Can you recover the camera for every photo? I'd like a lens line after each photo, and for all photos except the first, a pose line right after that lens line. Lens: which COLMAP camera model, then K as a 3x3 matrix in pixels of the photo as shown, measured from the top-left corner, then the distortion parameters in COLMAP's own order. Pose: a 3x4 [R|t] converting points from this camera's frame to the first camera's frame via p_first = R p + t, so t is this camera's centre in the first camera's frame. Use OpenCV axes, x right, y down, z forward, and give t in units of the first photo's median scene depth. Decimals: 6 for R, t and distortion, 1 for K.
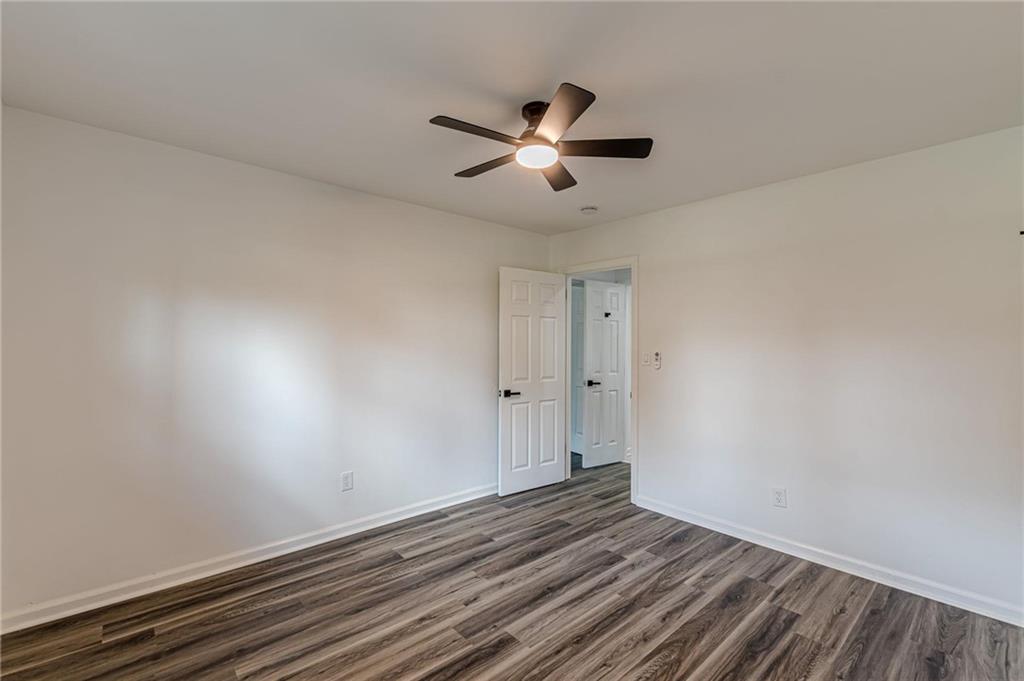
lens RADIAL K [[446.2, 0, 510.0], [0, 446.2, 345.3], [0, 0, 1]] dist [0.003660, -0.002252]
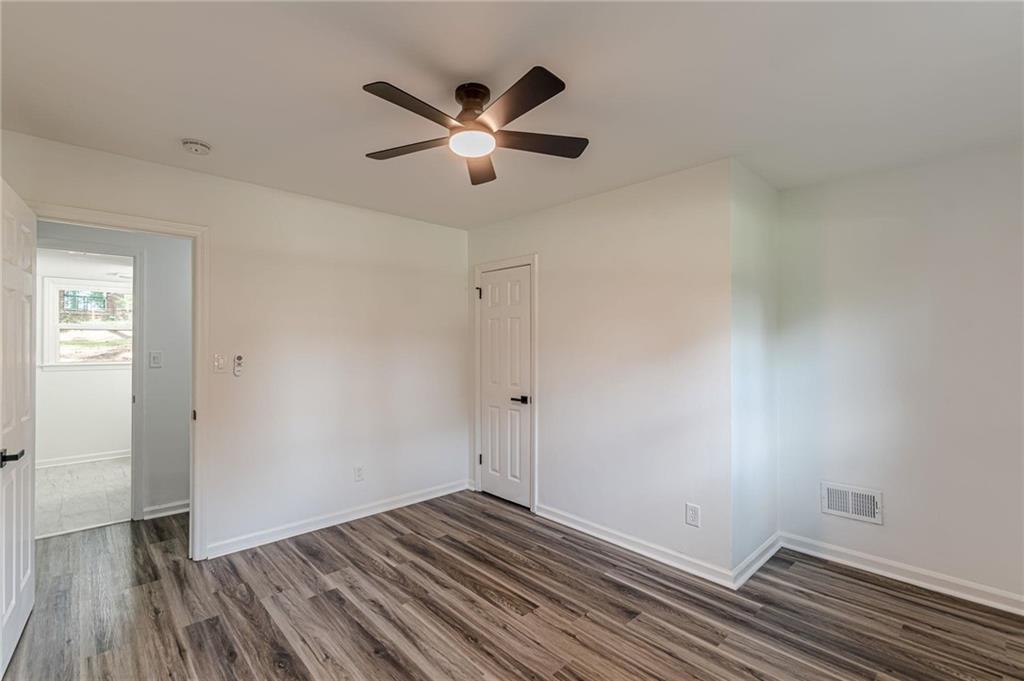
lens RADIAL K [[430.7, 0, 502.7], [0, 430.7, 343.3], [0, 0, 1]] dist [-0.001393, -0.000067]
pose [[-0.004690, -0.002762, 0.999985, -0.617760], [-0.001403, 0.999995, 0.002756, -0.012513], [-0.999988, -0.001390, -0.004694, 0.700285]]
